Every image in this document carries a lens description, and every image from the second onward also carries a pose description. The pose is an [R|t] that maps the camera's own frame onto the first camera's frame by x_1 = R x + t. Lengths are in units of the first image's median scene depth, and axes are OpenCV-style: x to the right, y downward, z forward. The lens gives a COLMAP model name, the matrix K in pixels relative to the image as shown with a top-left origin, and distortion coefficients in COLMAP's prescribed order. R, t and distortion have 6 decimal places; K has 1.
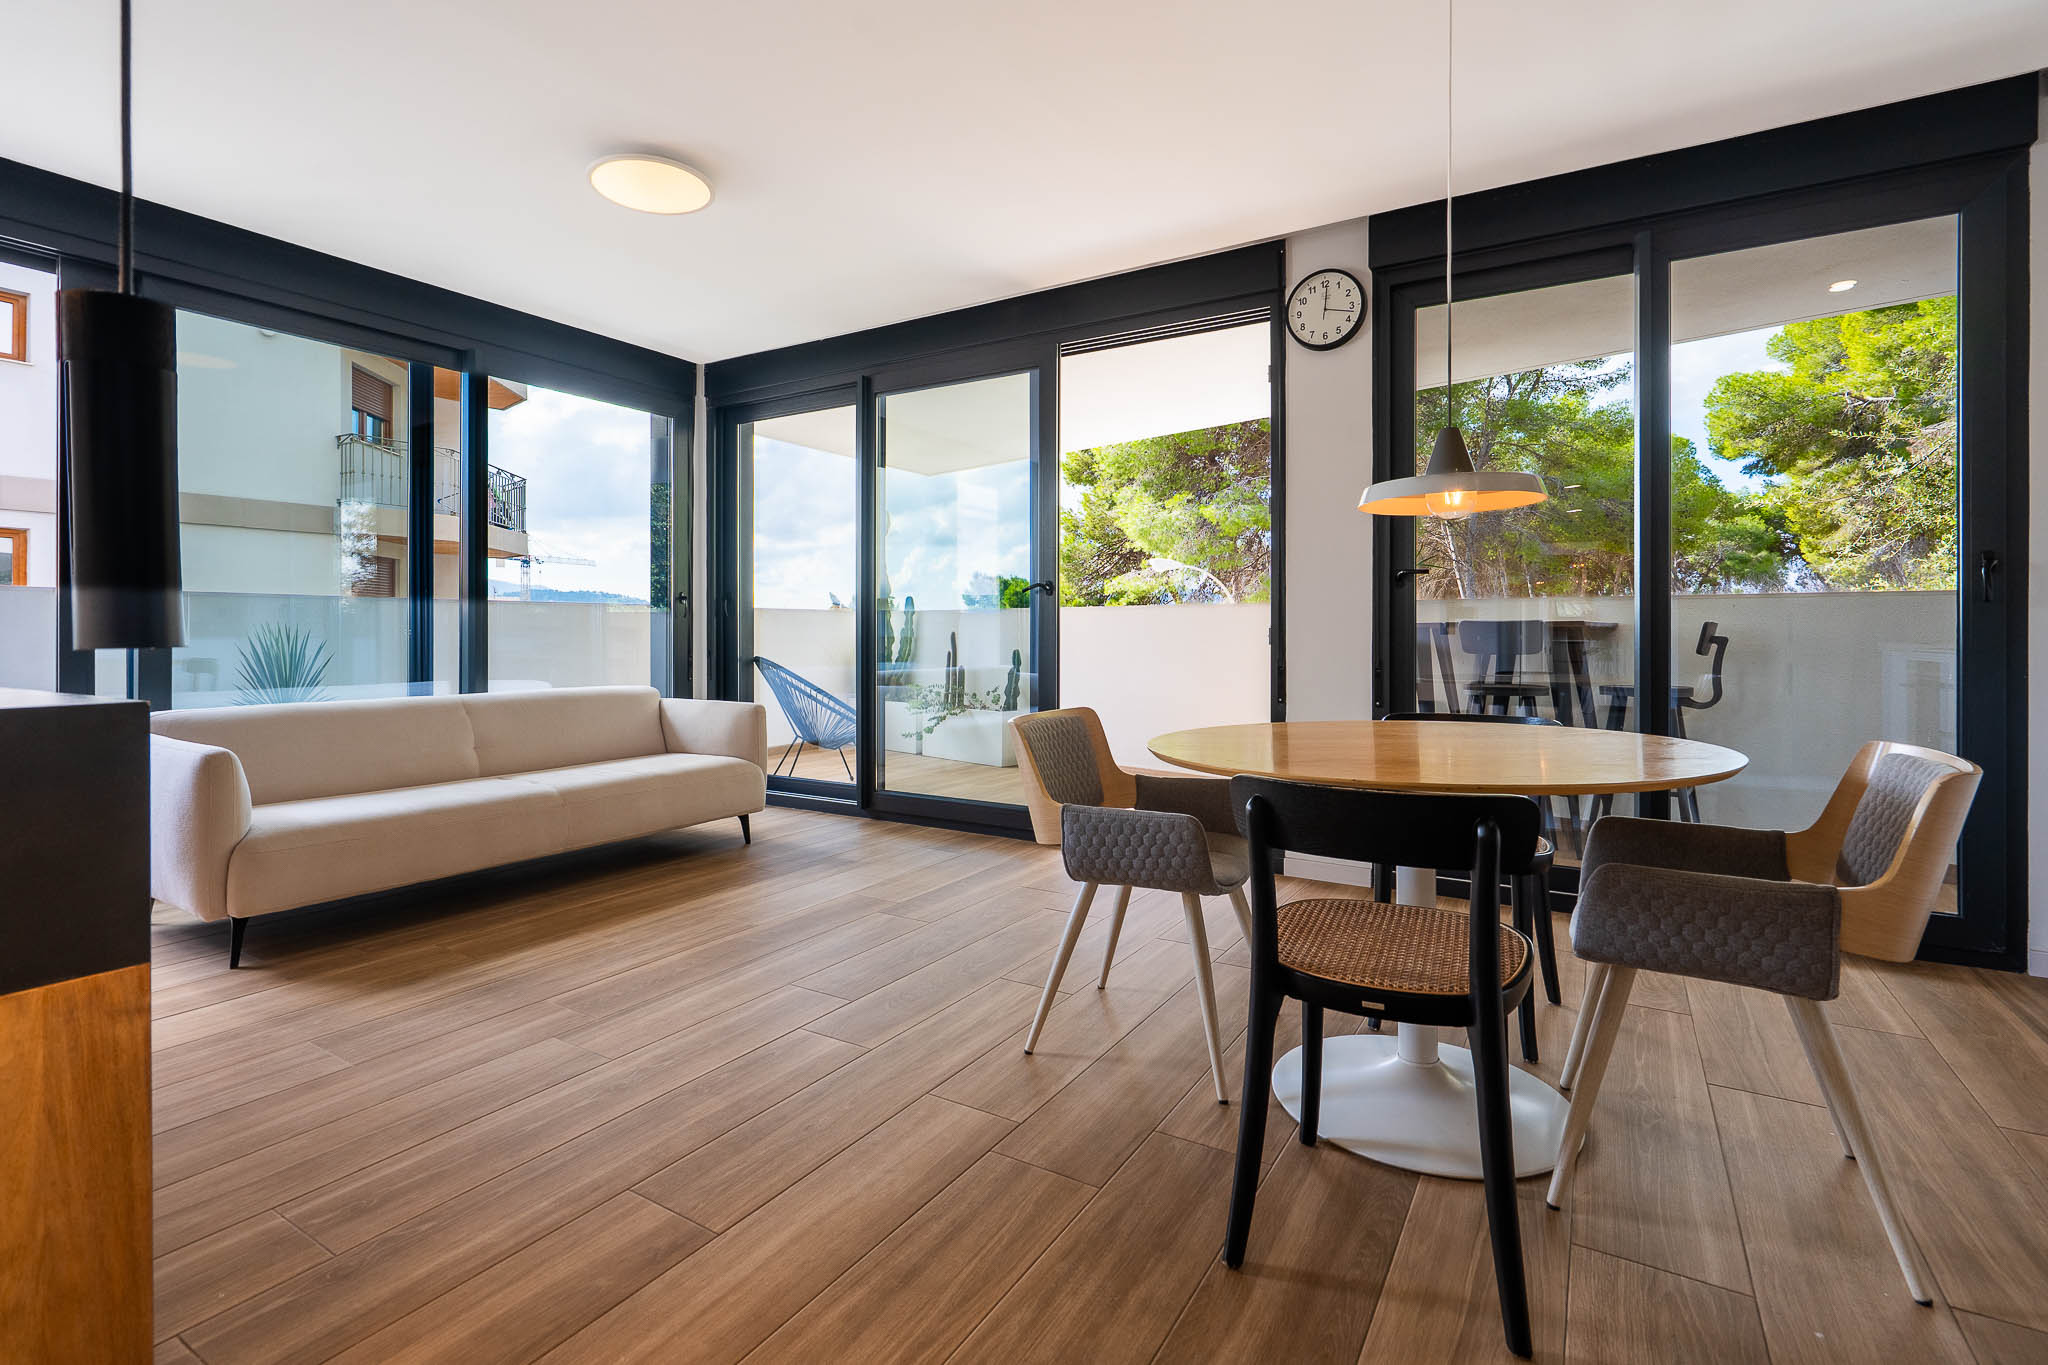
lens RADIAL K [[941.5, 0, 994.9], [0, 941.5, 641.8], [0, 0, 1]] dist [0.003291, 0.000714]
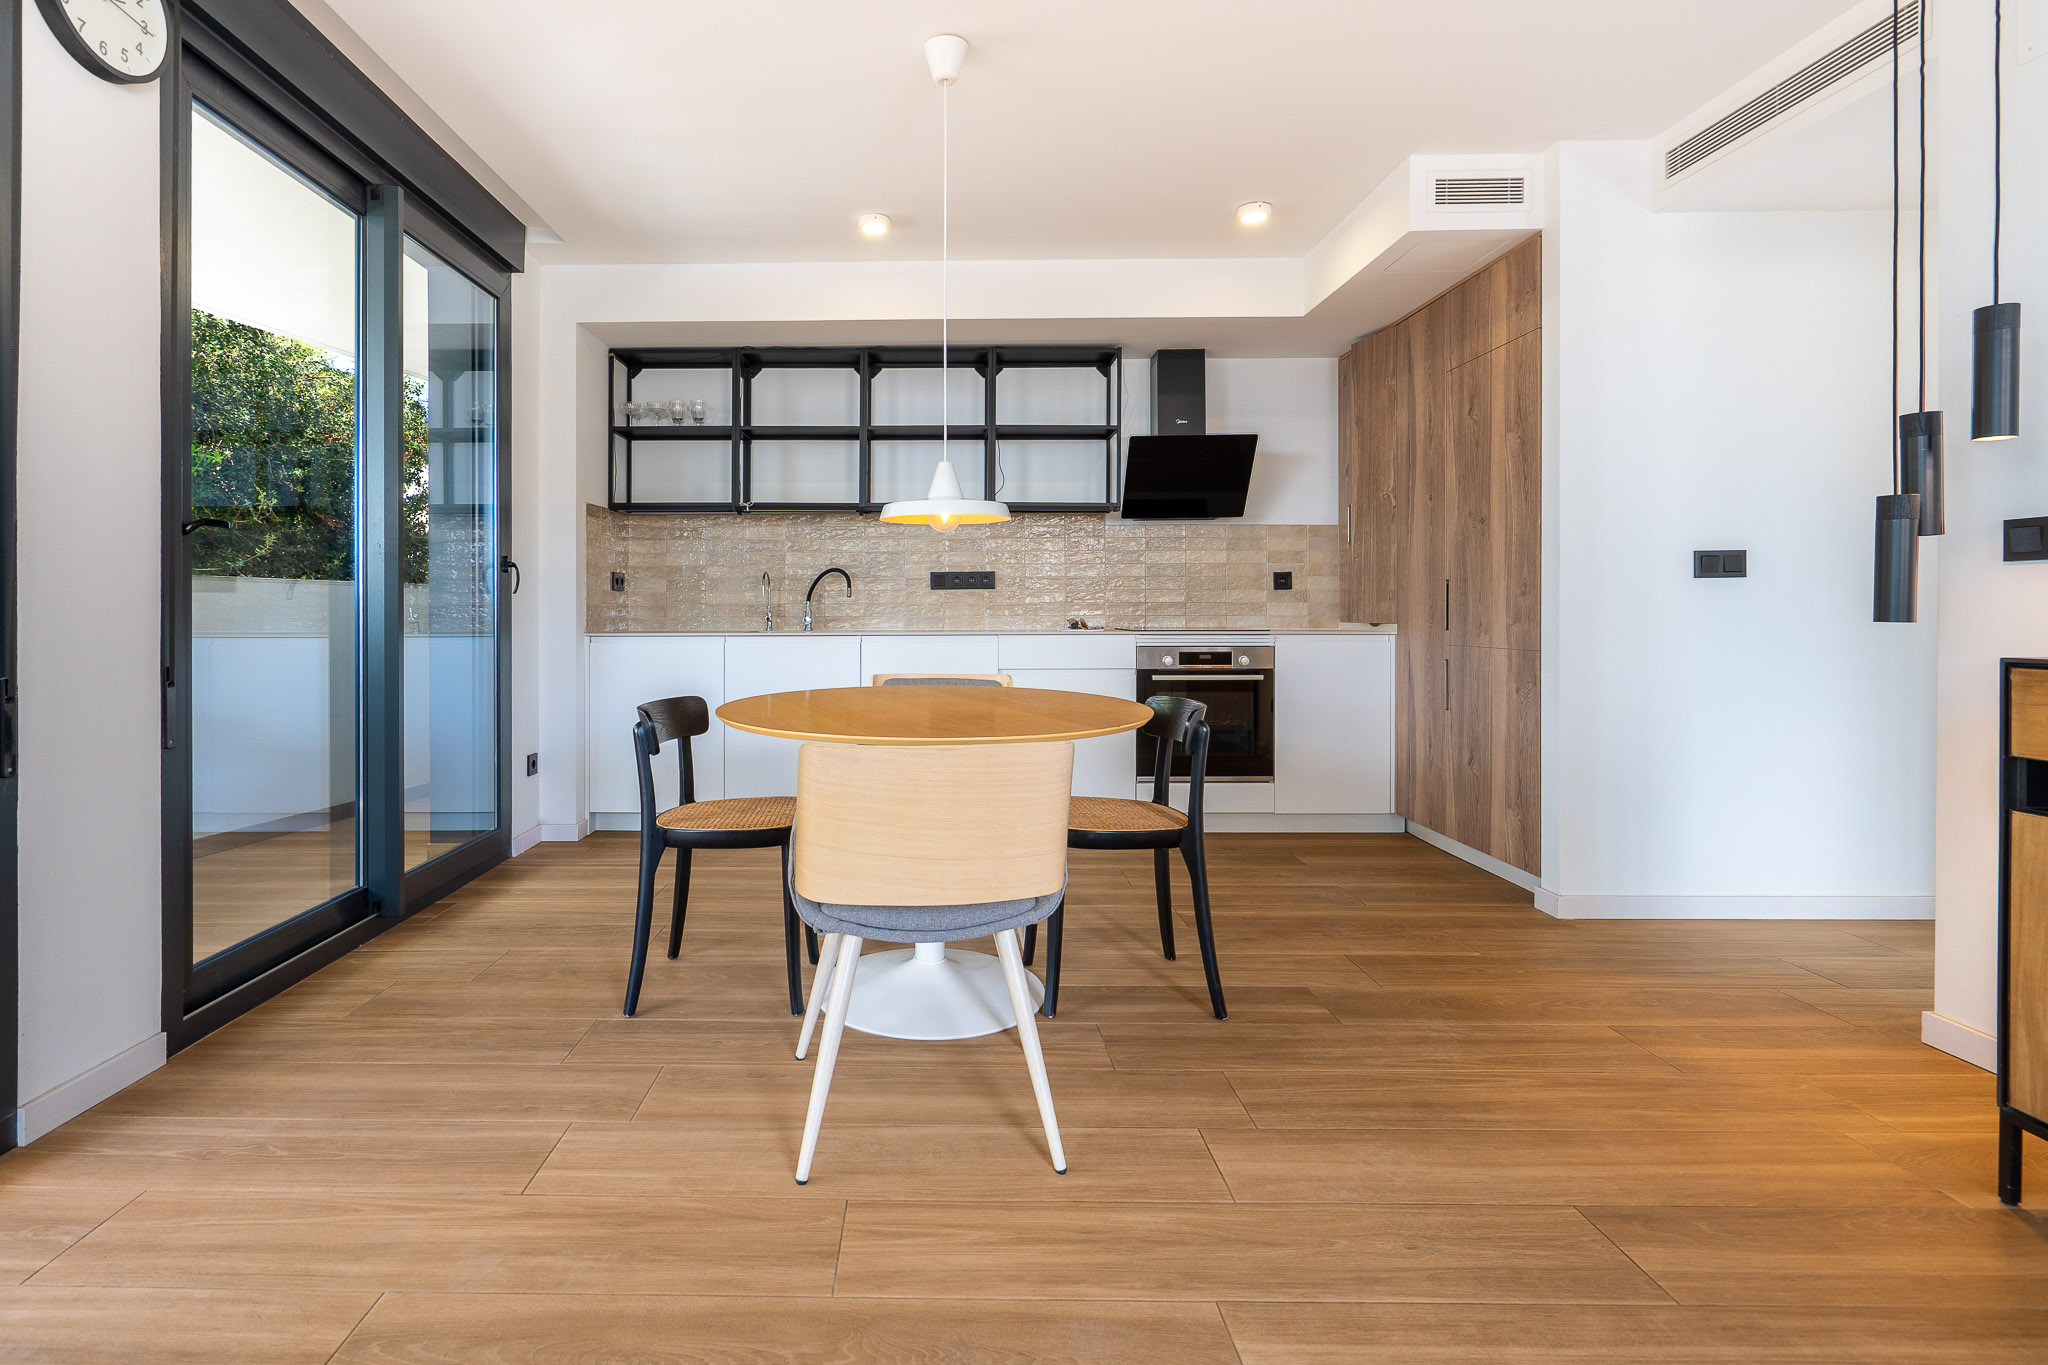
lens RADIAL K [[941.5, 0, 932.4], [0, 941.5, 617.3], [0, 0, 1]] dist [0.003291, 0.000714]
pose [[-0.519269, -0.005275, 0.854594, -0.377145], [0.009213, 0.999888, 0.011770, -0.016531], [-0.854561, 0.013985, -0.519163, 0.991631]]
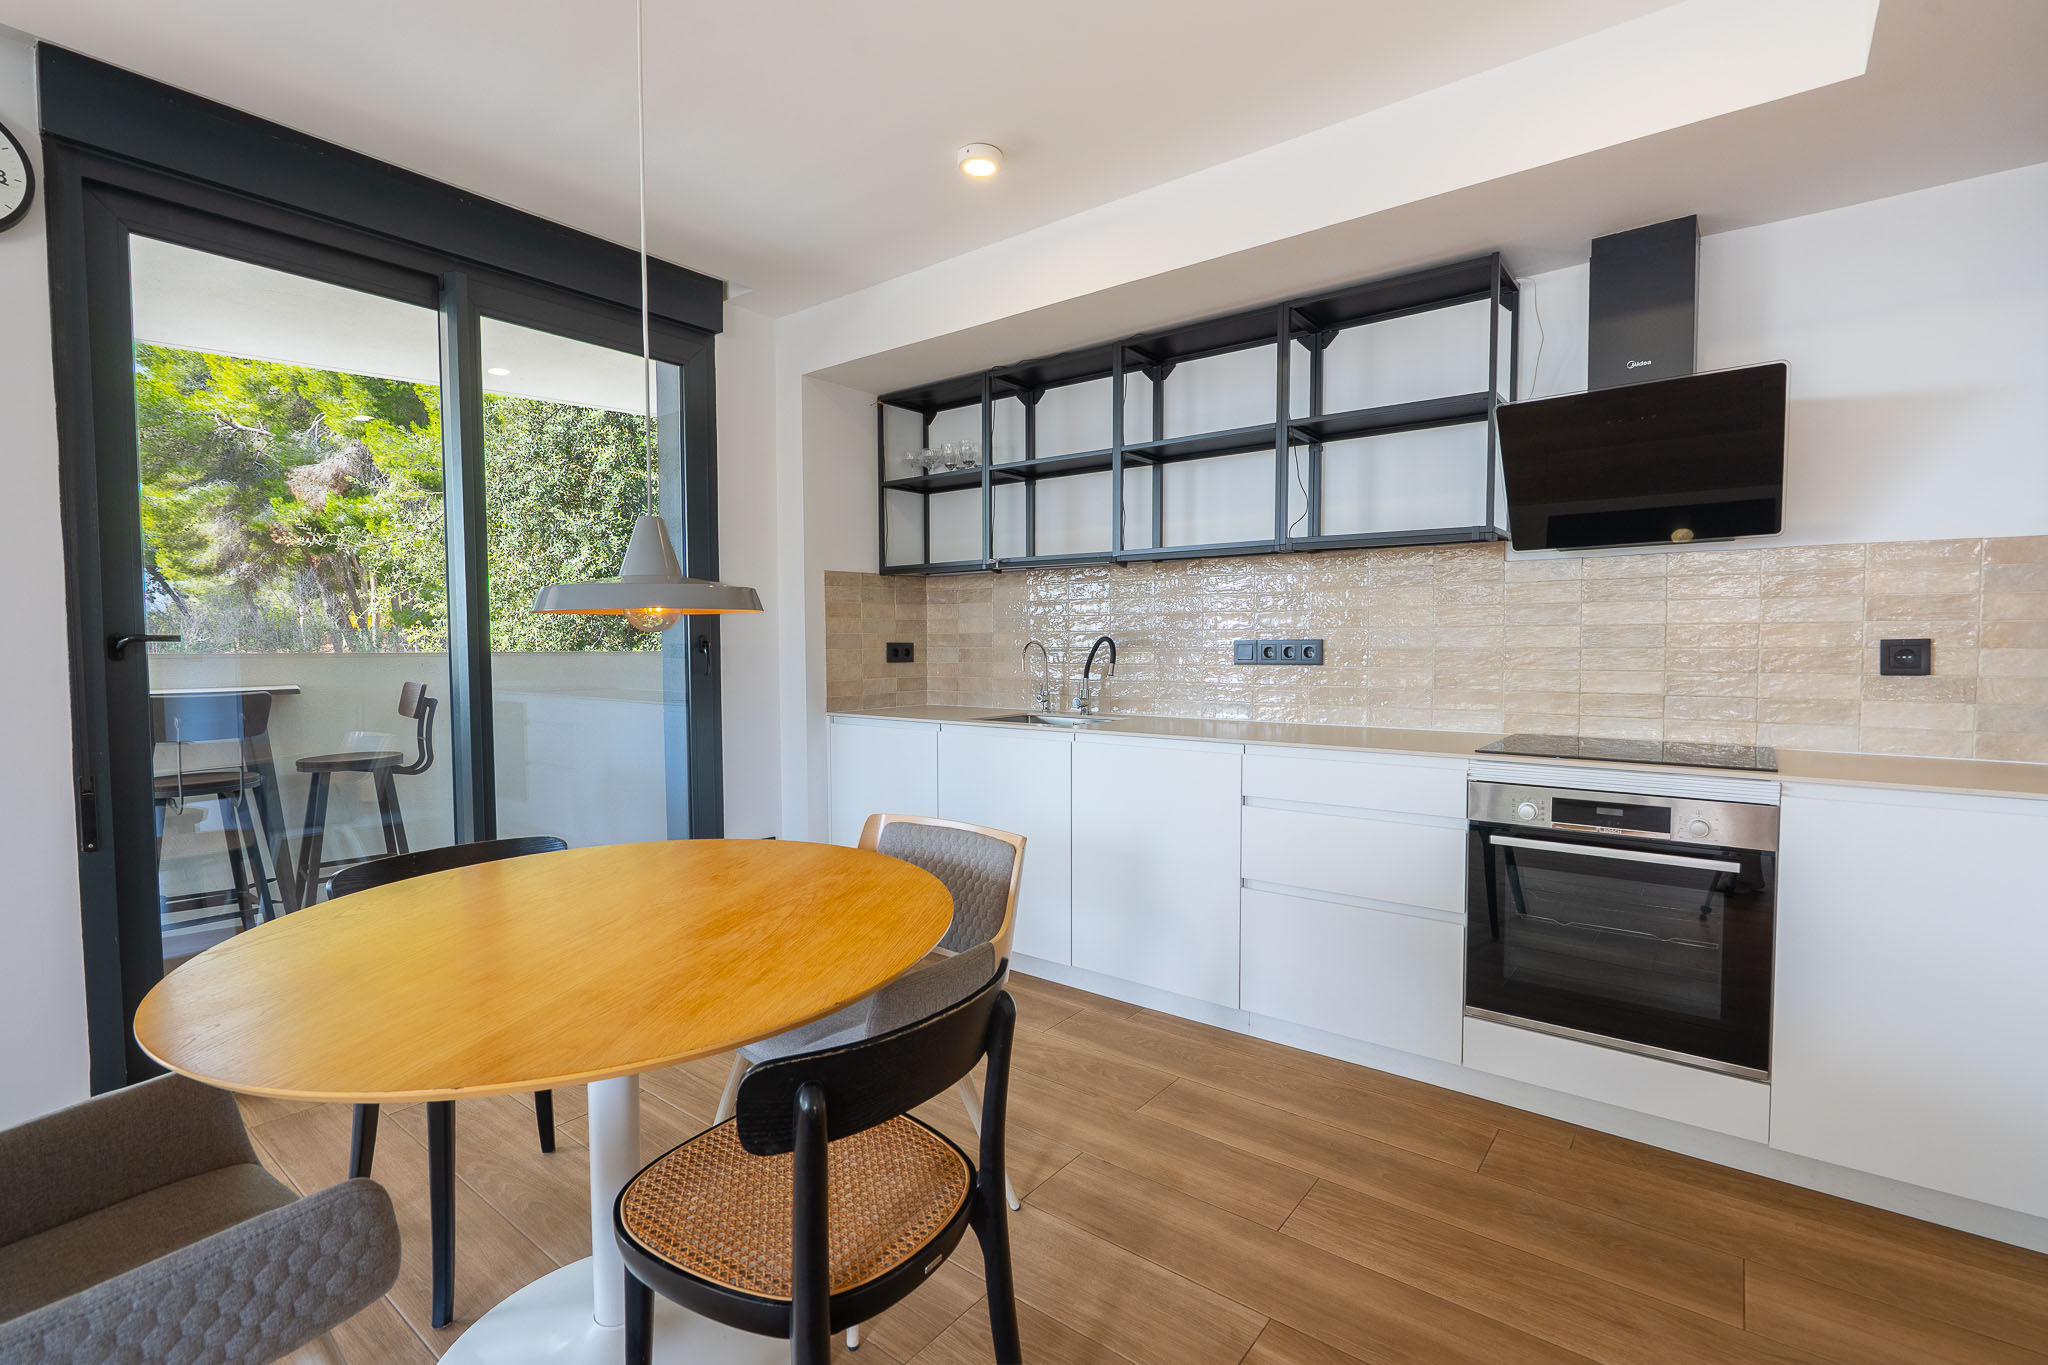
lens RADIAL K [[941.5, 0, 1019.2], [0, 941.5, 681.3], [0, 0, 1]] dist [0.003291, 0.000714]
pose [[0.102515, -0.039747, 0.993937, -0.186015], [0.011073, 0.999185, 0.038815, -0.067059], [-0.994670, 0.007026, 0.102871, 0.366489]]
